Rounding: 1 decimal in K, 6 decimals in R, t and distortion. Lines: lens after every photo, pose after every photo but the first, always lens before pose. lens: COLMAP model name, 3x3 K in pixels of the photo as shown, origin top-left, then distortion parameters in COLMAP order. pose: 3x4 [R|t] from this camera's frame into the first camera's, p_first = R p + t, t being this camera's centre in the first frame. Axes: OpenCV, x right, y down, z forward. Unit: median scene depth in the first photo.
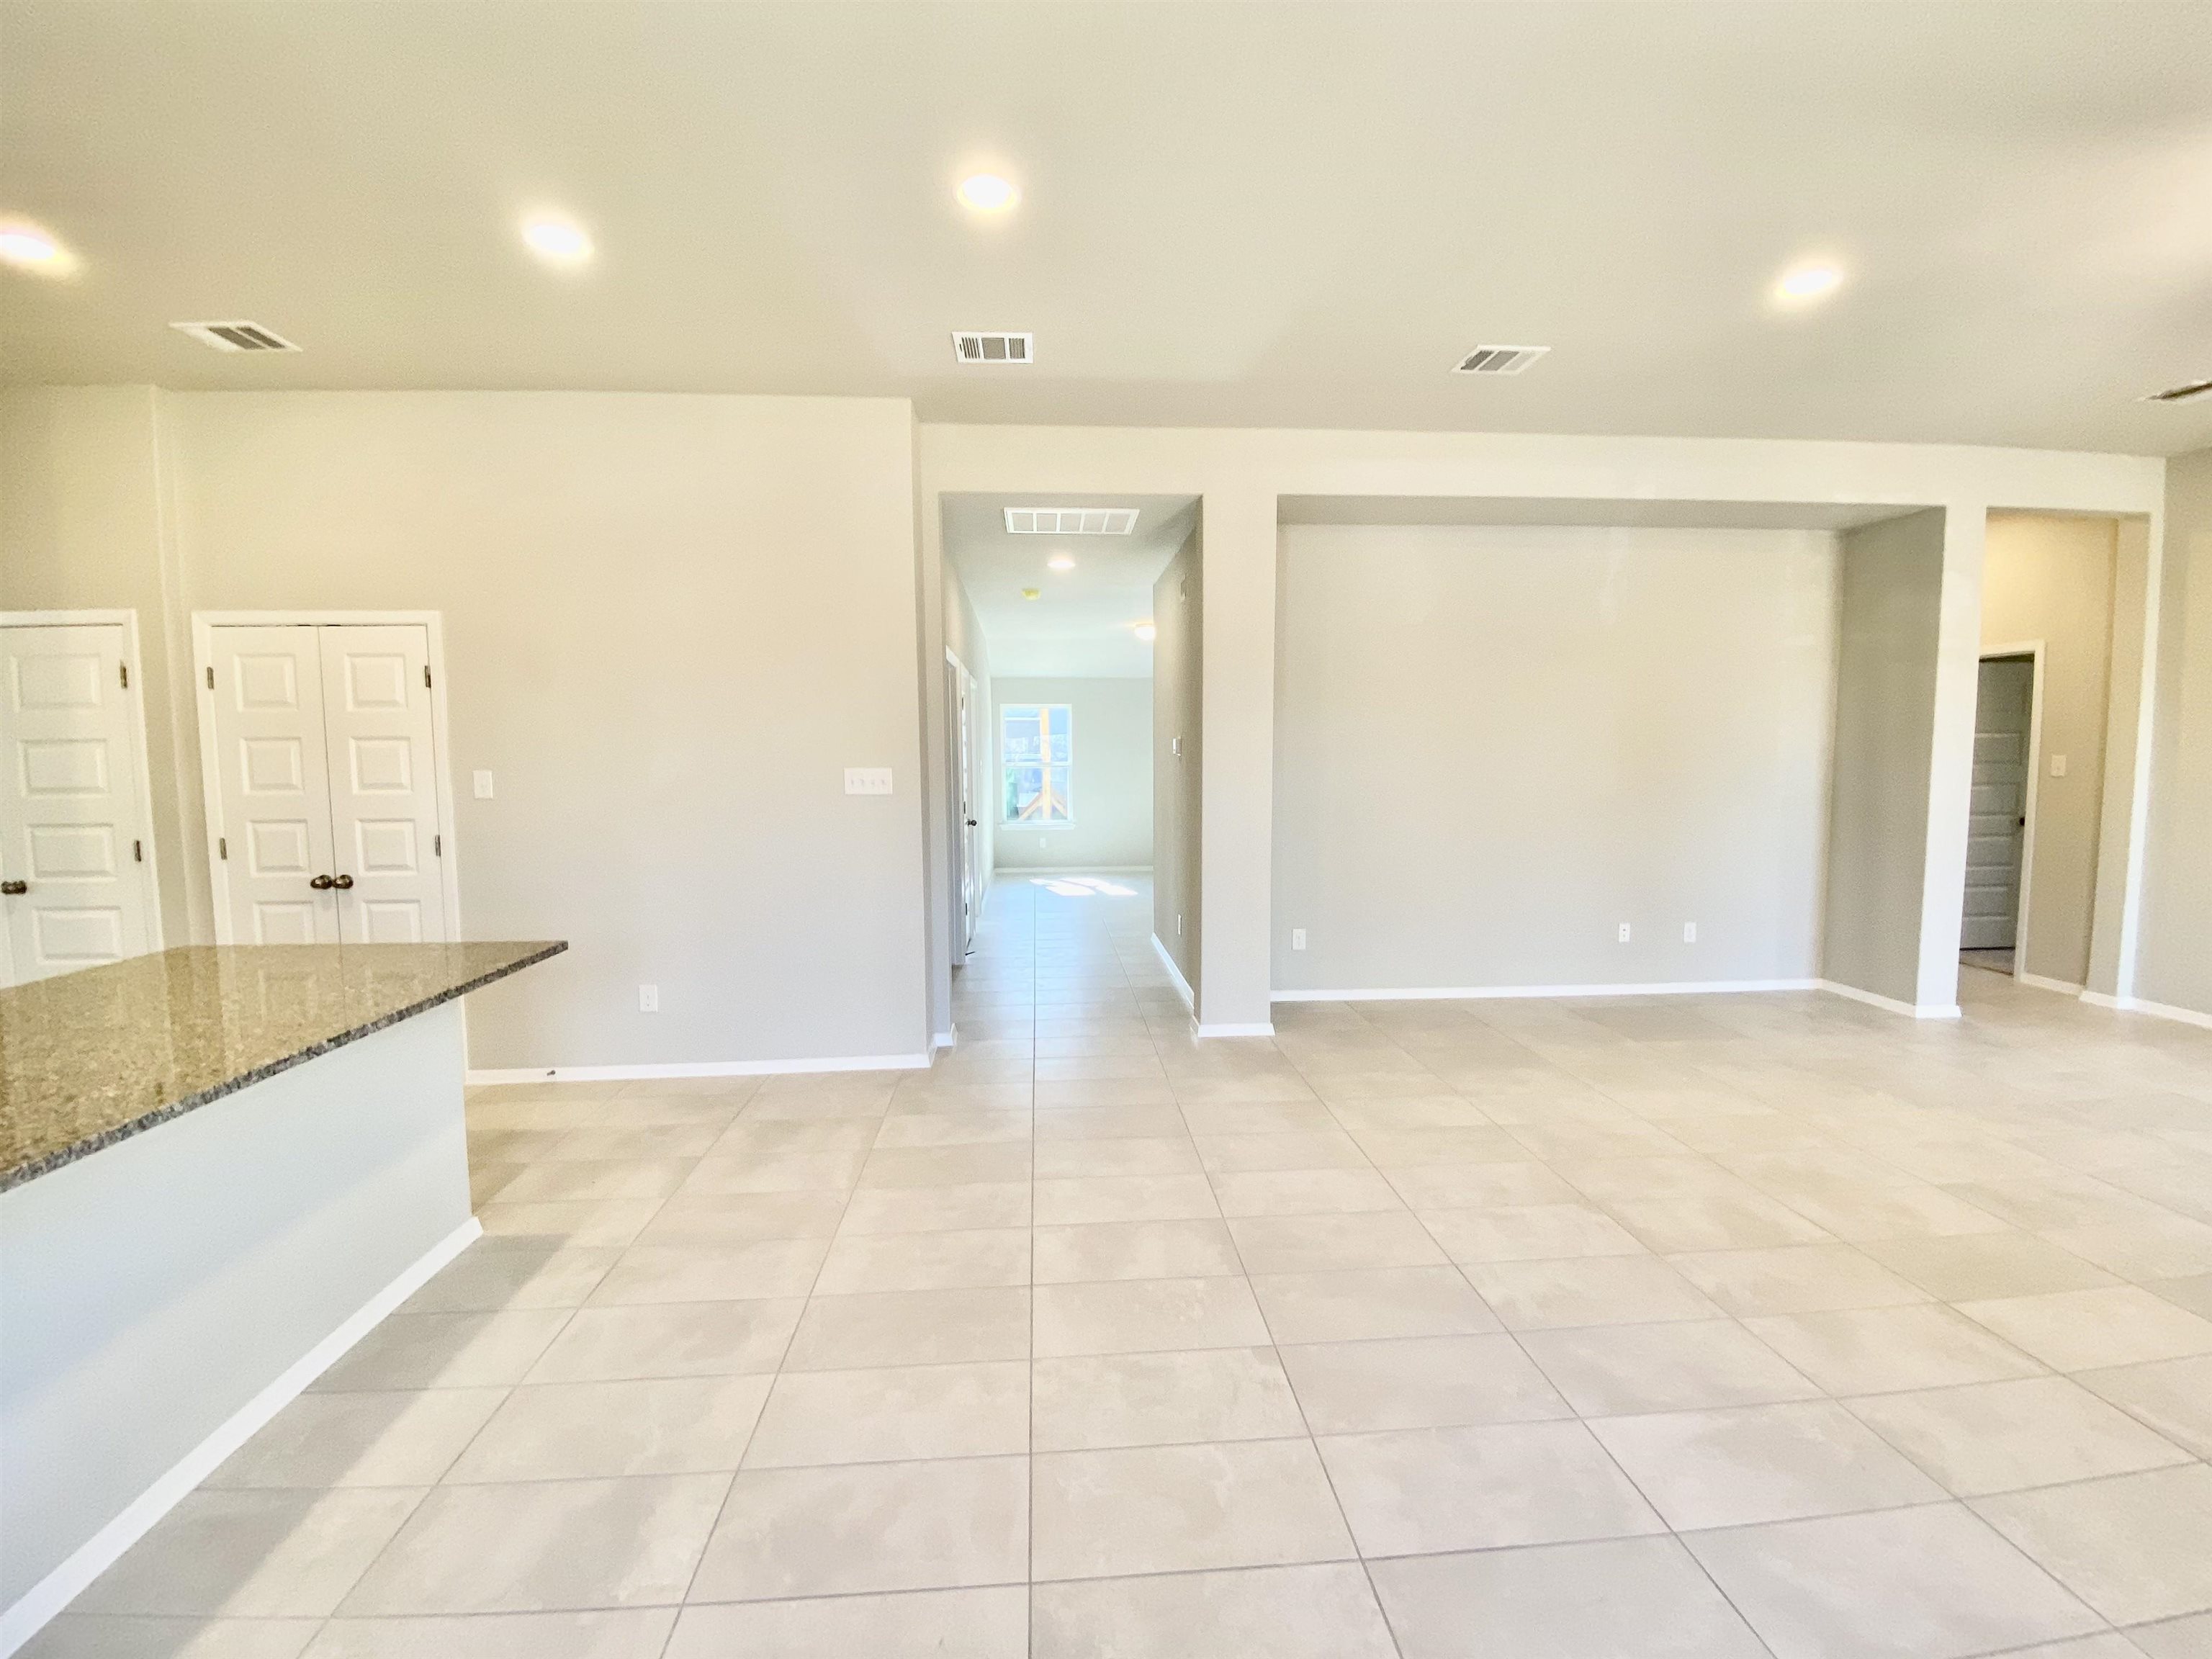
lens RADIAL K [[900.5, 0, 1098.3], [0, 900.5, 822.5], [0, 0, 1]] dist [0.012460, -0.015787]
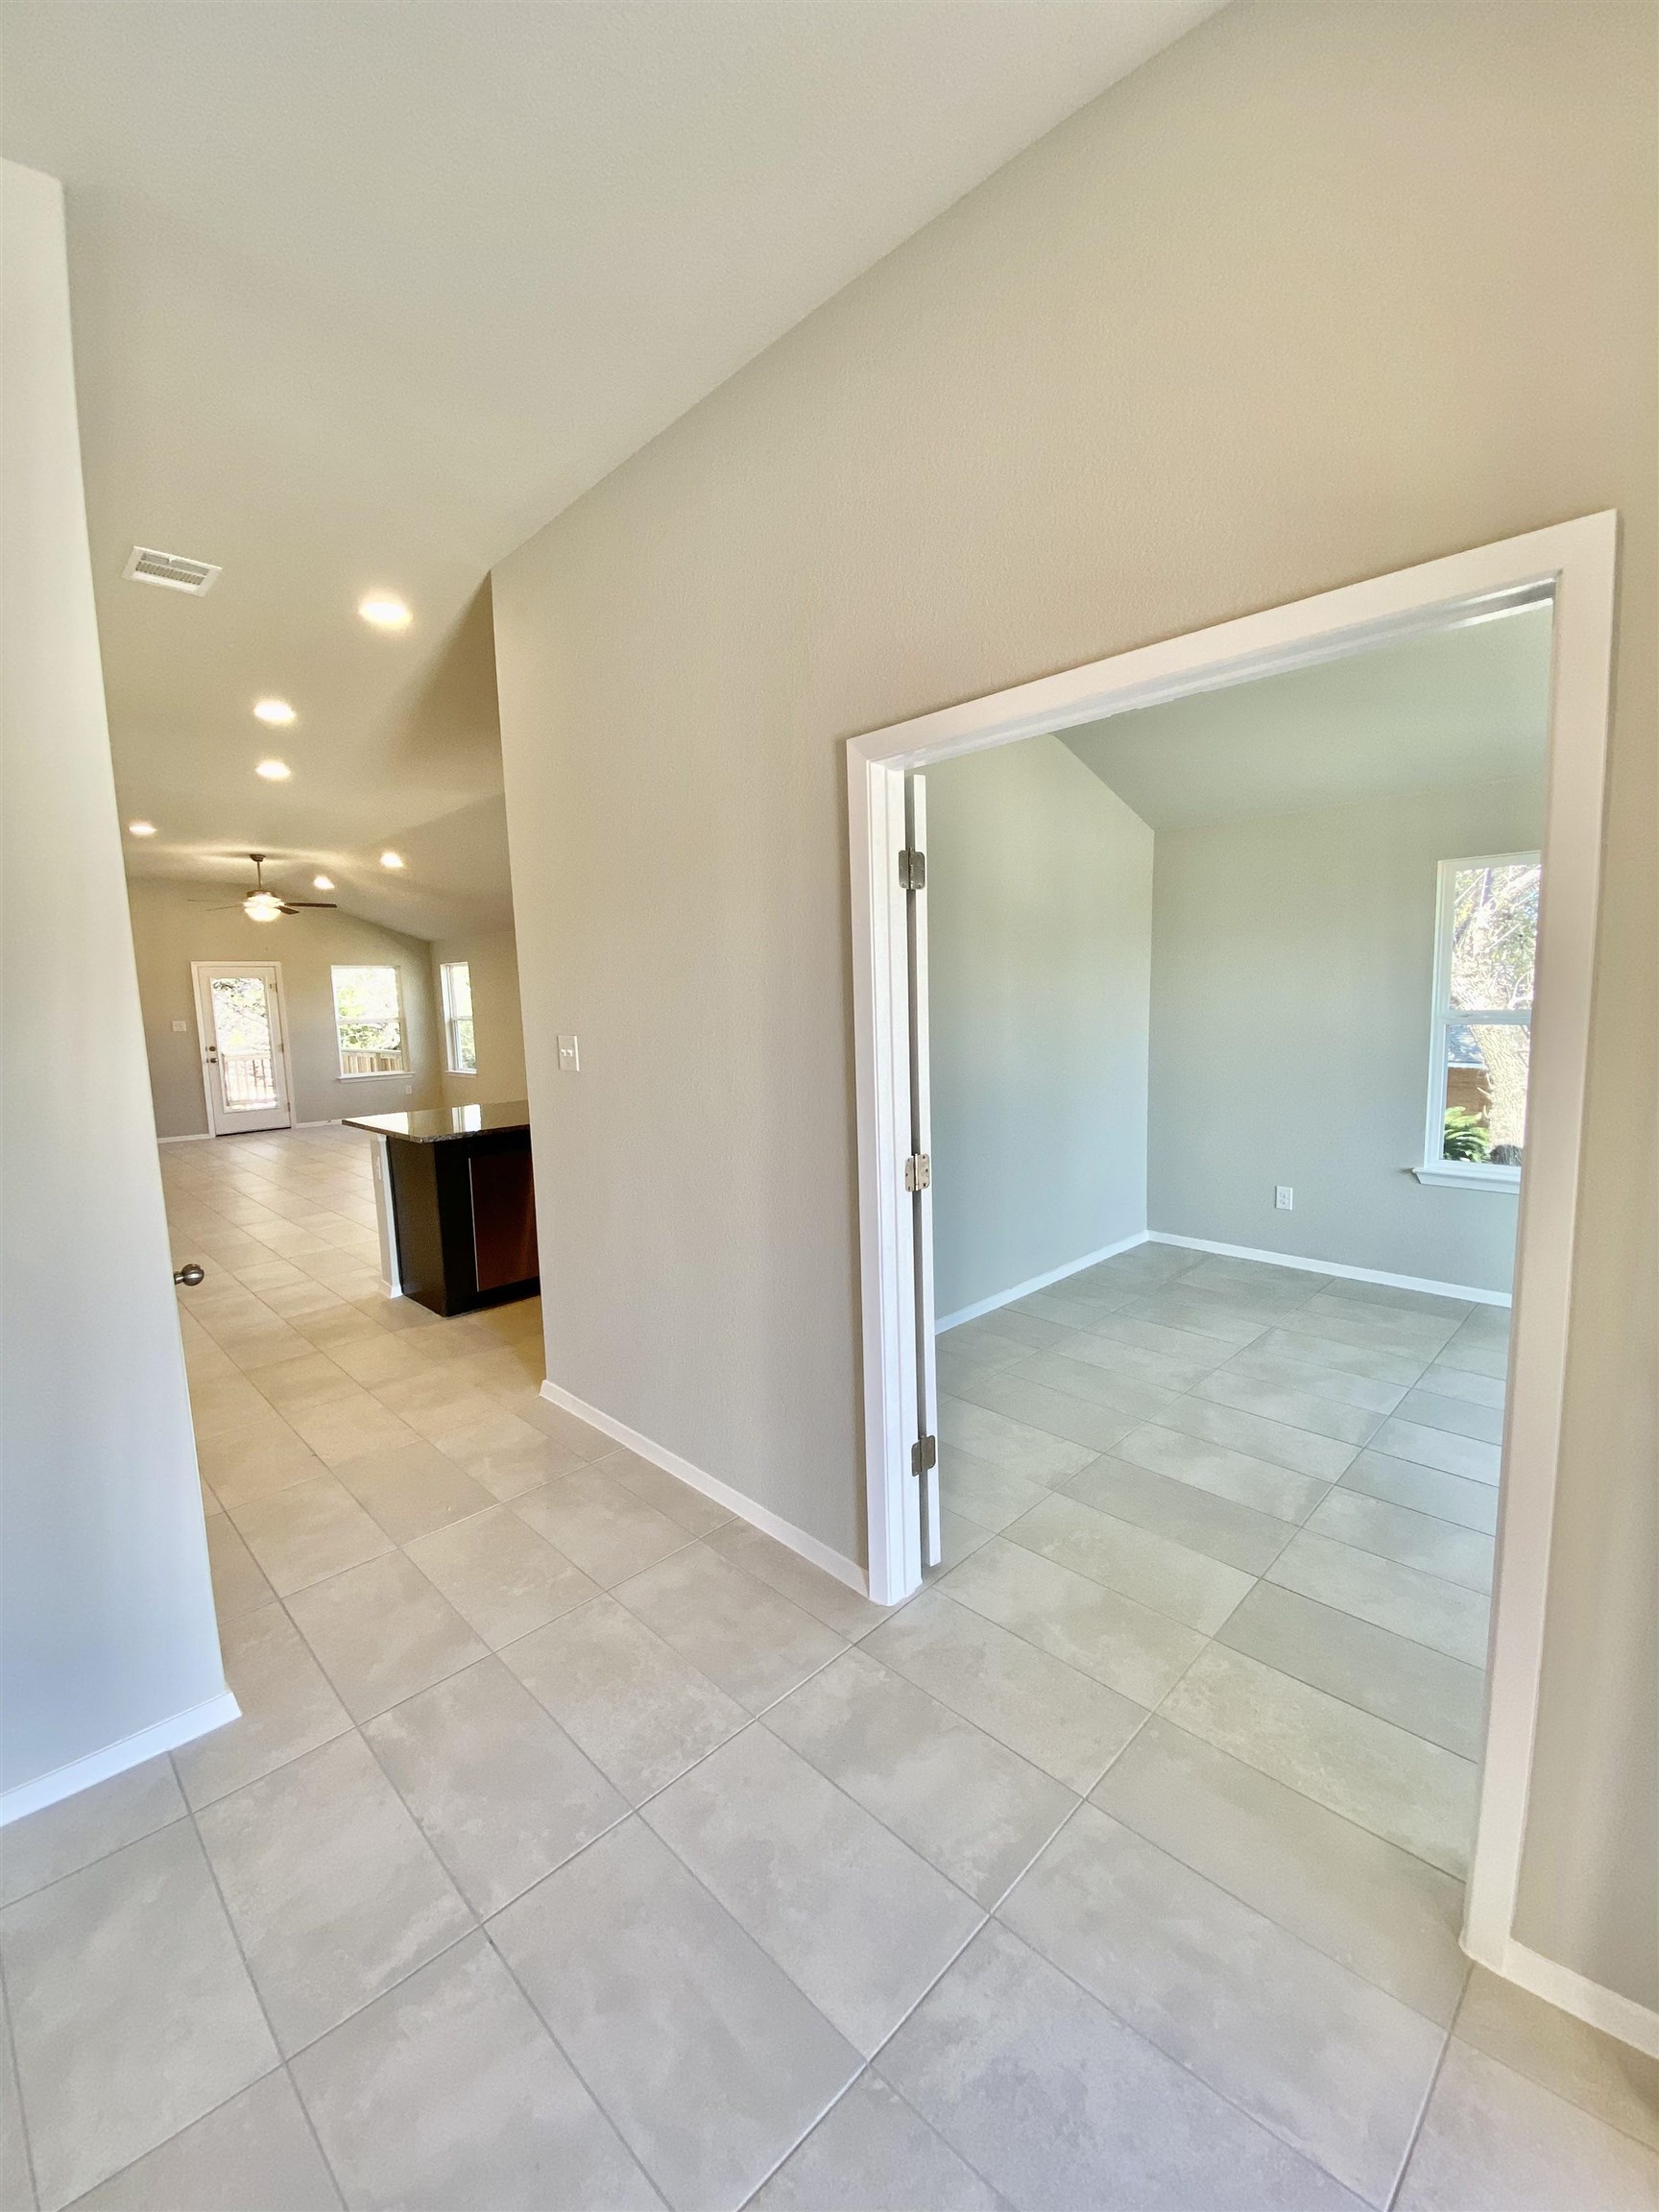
lens RADIAL K [[900.5, 0, 849.2], [0, 900.5, 1099.7], [0, 0, 1]] dist [0.012460, -0.015787]
pose [[-0.665679, -0.063582, 0.743525, -1.839082], [0.097691, 0.980364, 0.171298, -0.081257], [-0.739816, 0.186665, -0.646396, 0.997128]]
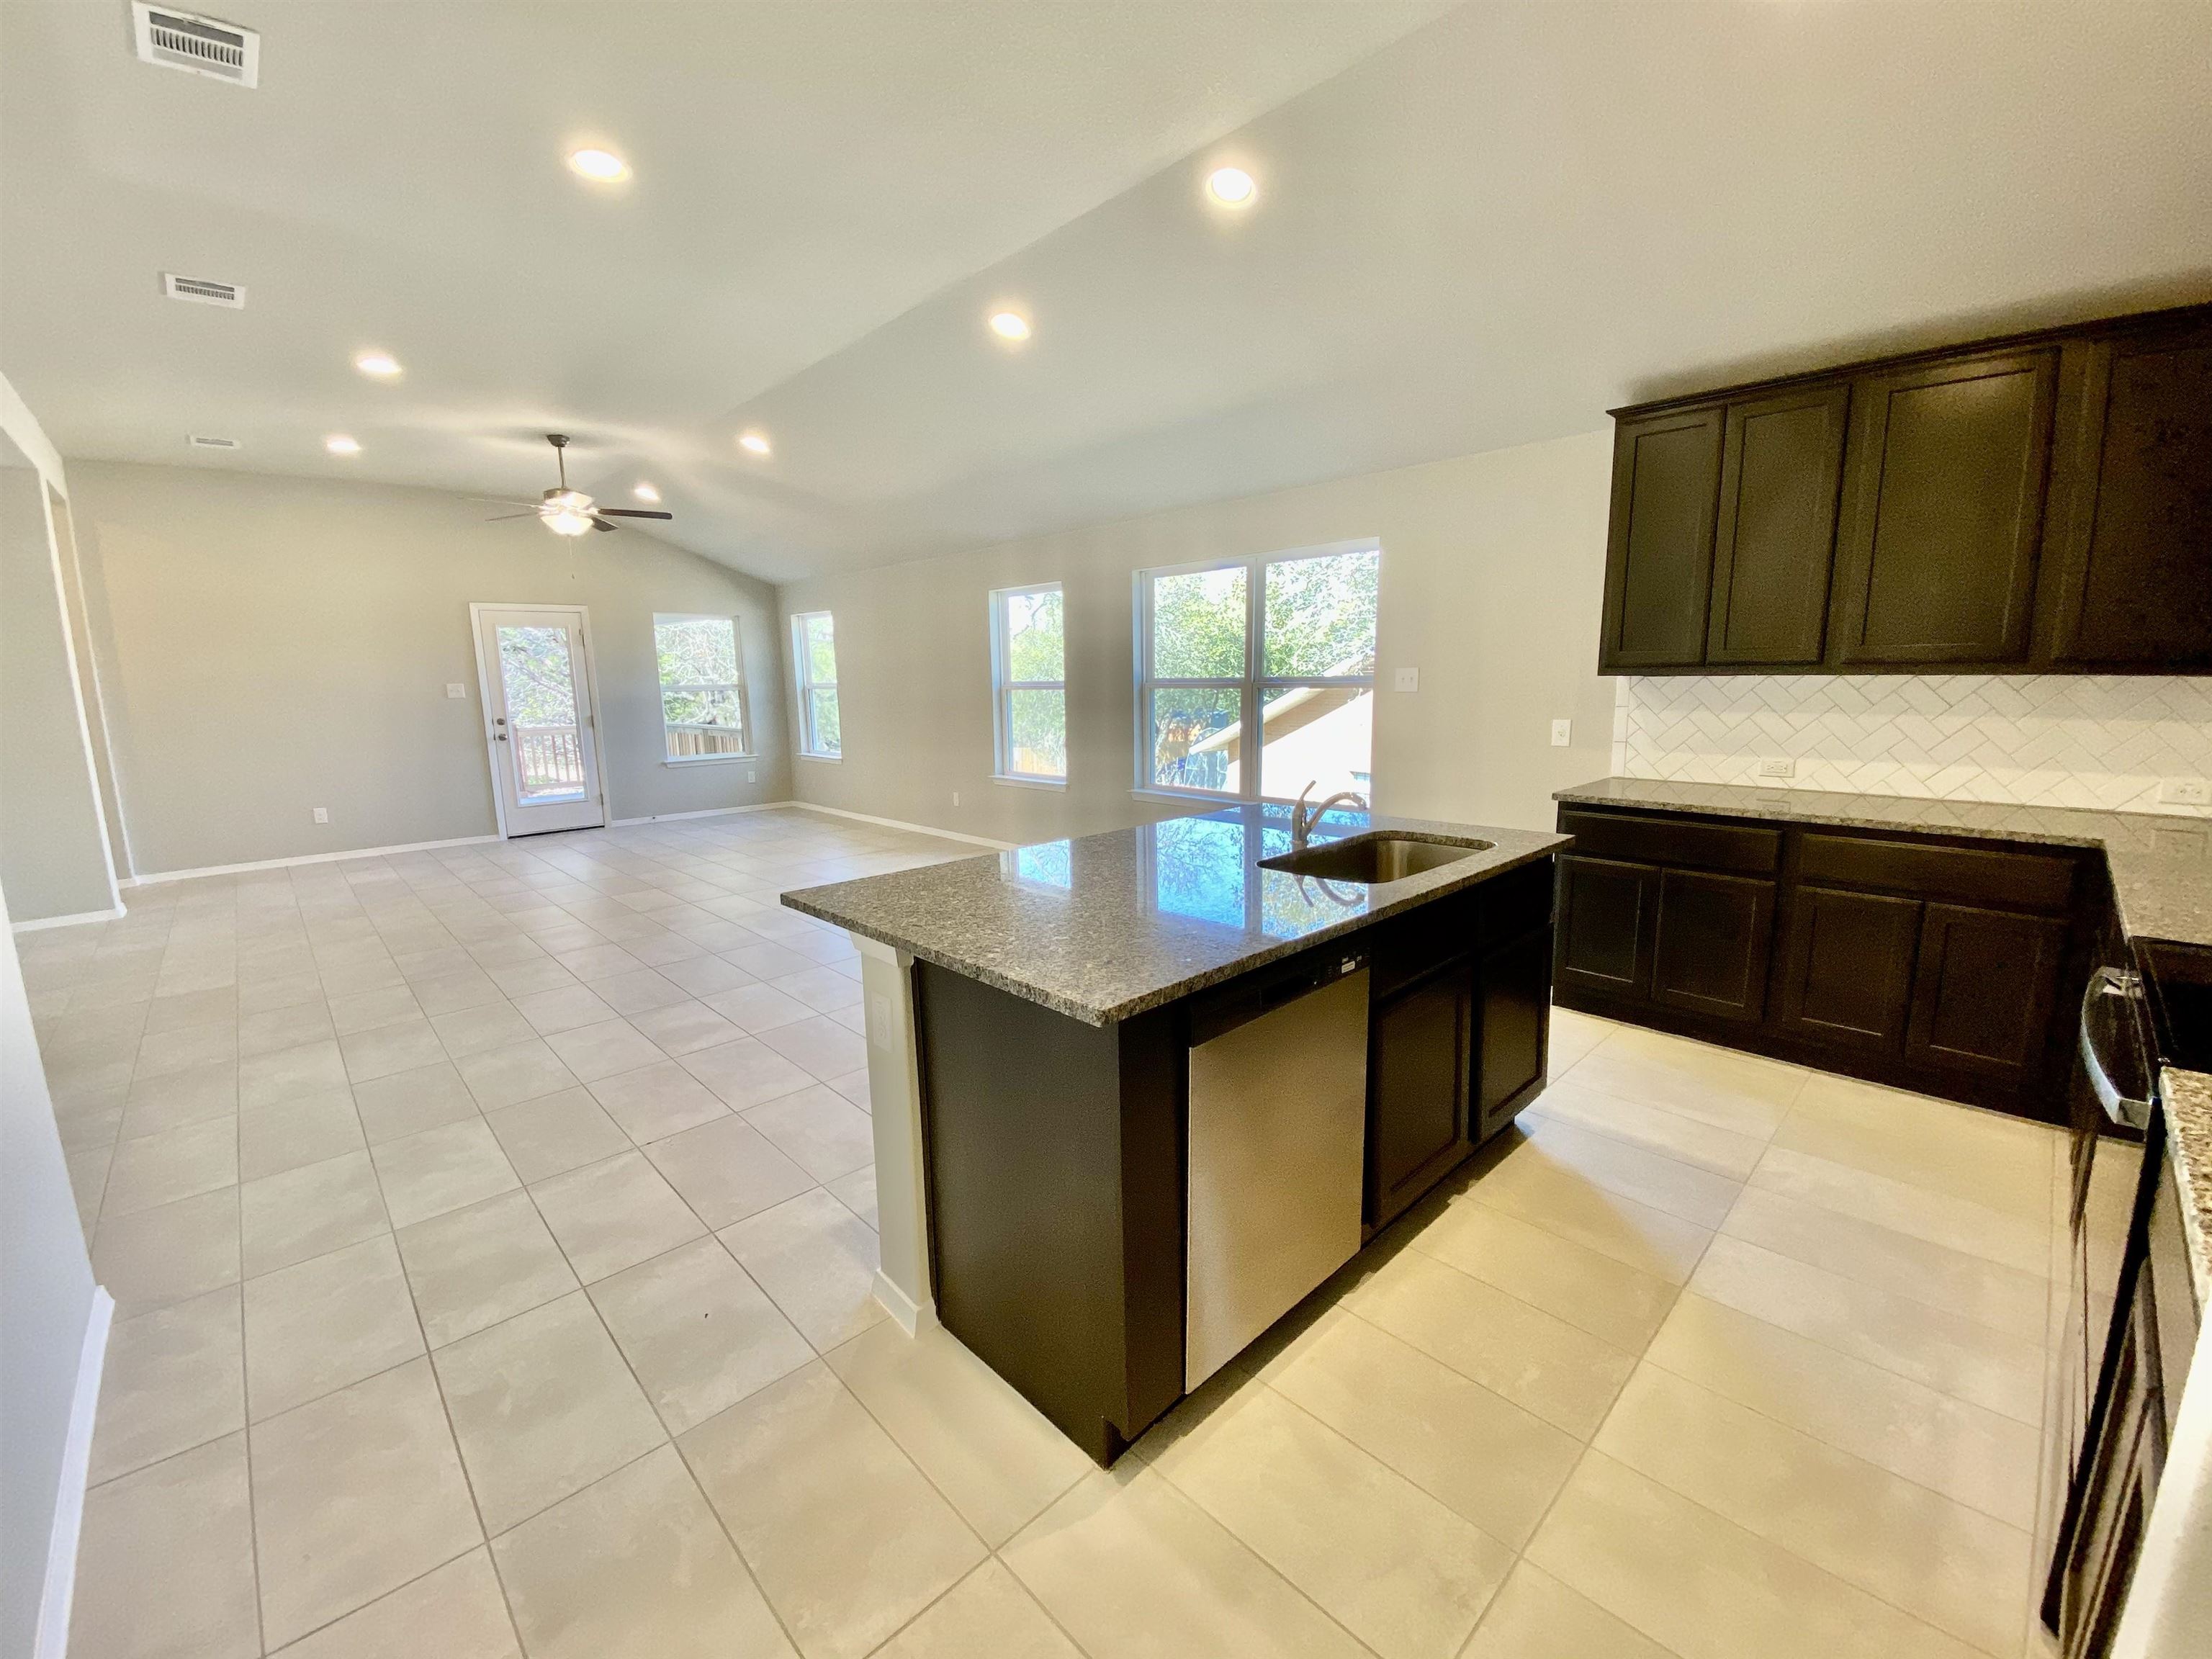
lens RADIAL K [[900.5, 0, 1114.1], [0, 900.5, 822.1], [0, 0, 1]] dist [0.012460, -0.015787]
pose [[-0.646632, -0.108588, 0.755034, -0.961945], [0.088958, 0.972327, 0.216024, -0.048877], [-0.757598, 0.206854, -0.619078, 0.886272]]
